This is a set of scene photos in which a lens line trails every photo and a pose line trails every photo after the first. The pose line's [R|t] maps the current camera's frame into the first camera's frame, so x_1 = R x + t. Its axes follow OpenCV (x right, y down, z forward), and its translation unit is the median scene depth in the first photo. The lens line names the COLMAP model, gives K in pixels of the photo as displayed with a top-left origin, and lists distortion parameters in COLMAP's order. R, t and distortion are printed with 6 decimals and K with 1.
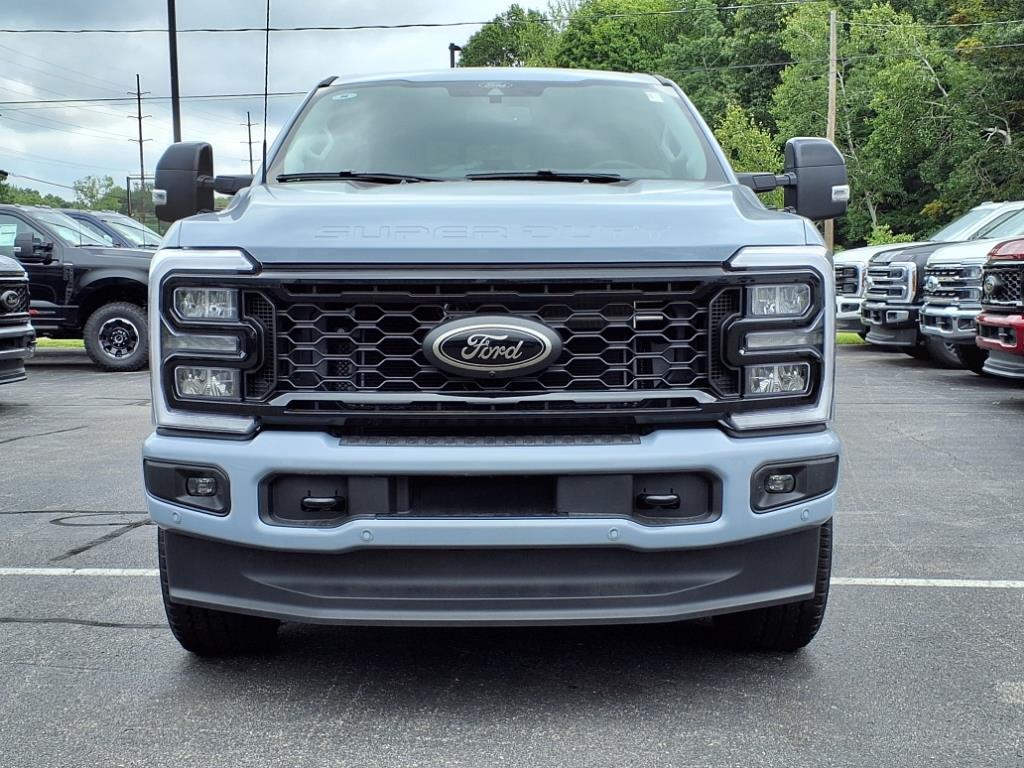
lens RADIAL K [[1343.8, 0, 511.5], [0, 1343.8, 446.6], [0, 0, 1]] dist [0.195952, -0.407804]
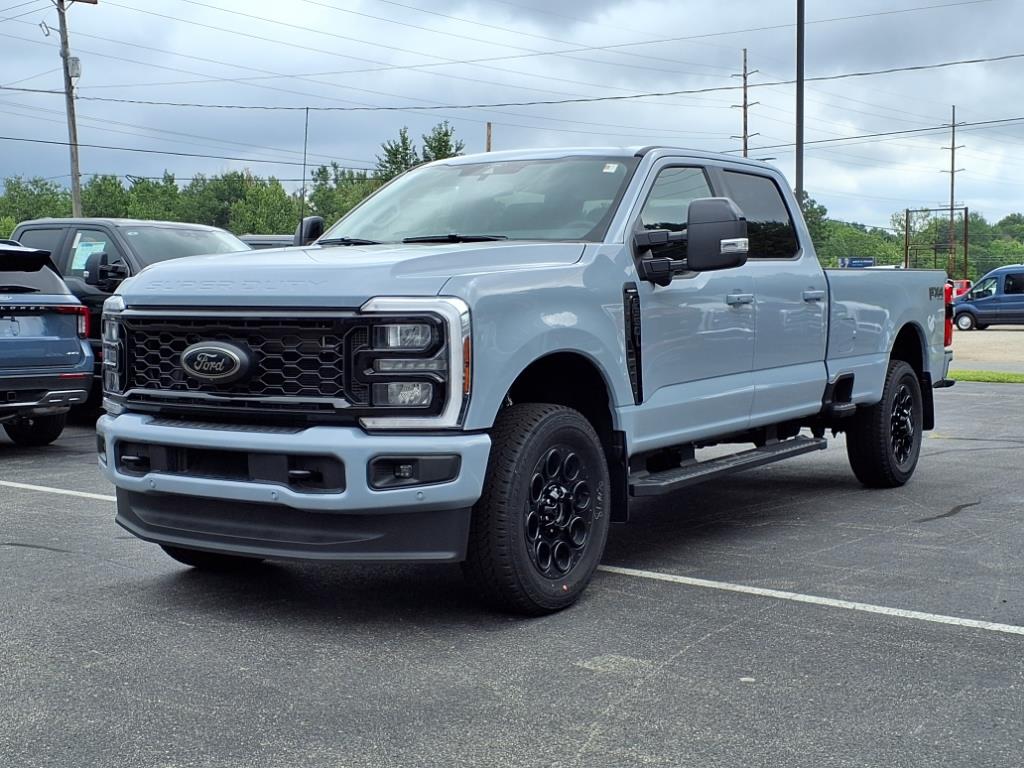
lens RADIAL K [[1343.8, 0, 511.5], [0, 1343.8, 446.6], [0, 0, 1]] dist [0.195952, -0.407804]
pose [[0.839366, 0.061461, -0.540081, 1.040332], [-0.073584, 0.997289, -0.000870, -0.004085], [0.538563, 0.040471, 0.841613, -0.075346]]
